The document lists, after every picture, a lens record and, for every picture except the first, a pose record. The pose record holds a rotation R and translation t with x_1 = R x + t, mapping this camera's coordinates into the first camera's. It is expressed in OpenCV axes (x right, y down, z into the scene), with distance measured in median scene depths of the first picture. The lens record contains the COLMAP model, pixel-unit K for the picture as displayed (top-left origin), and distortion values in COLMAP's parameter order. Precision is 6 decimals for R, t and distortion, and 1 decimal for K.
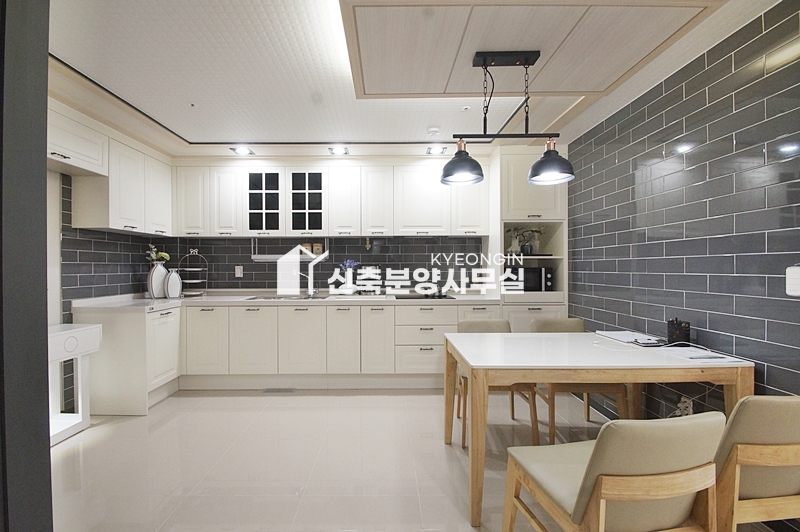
lens RADIAL K [[353.4, 0, 387.4], [0, 353.4, 265.0], [0, 0, 1]] dist [0.015504, -0.000418]
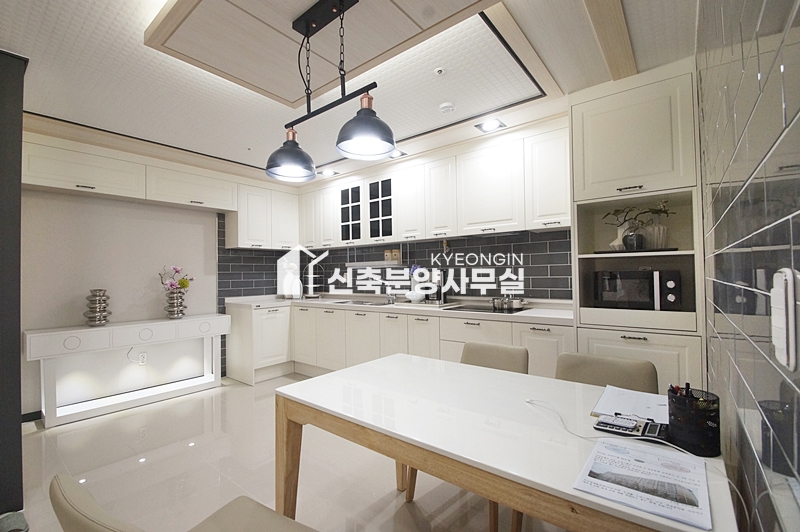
lens RADIAL K [[353.4, 0, 393.9], [0, 353.4, 268.8], [0, 0, 1]] dist [0.015504, -0.000418]
pose [[0.776330, -0.017645, -0.630079, 0.447257], [0.017147, 0.999829, -0.006872, 0.000570], [0.630093, -0.005469, 0.776501, 0.233897]]
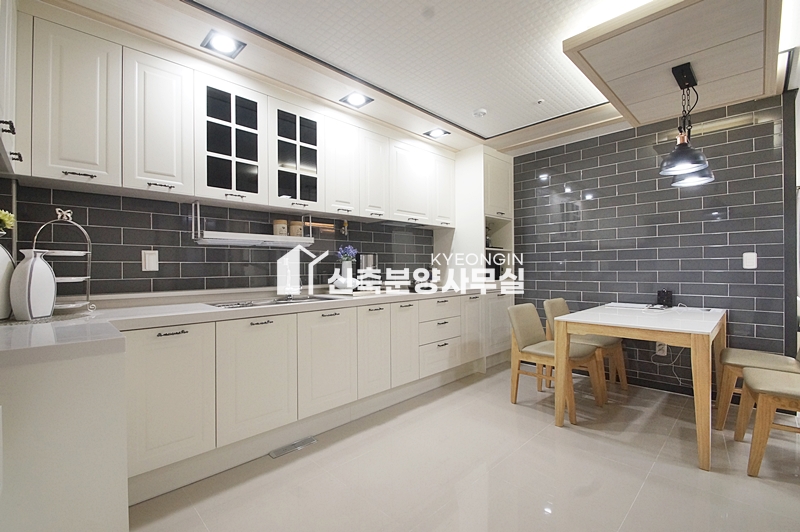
lens RADIAL K [[353.4, 0, 393.1], [0, 353.4, 264.7], [0, 0, 1]] dist [0.015504, -0.000418]
pose [[0.725215, 0.002908, 0.688516, -0.568462], [0.001423, 0.999983, -0.005723, 0.030224], [-0.688521, 0.005130, 0.725199, 0.385660]]
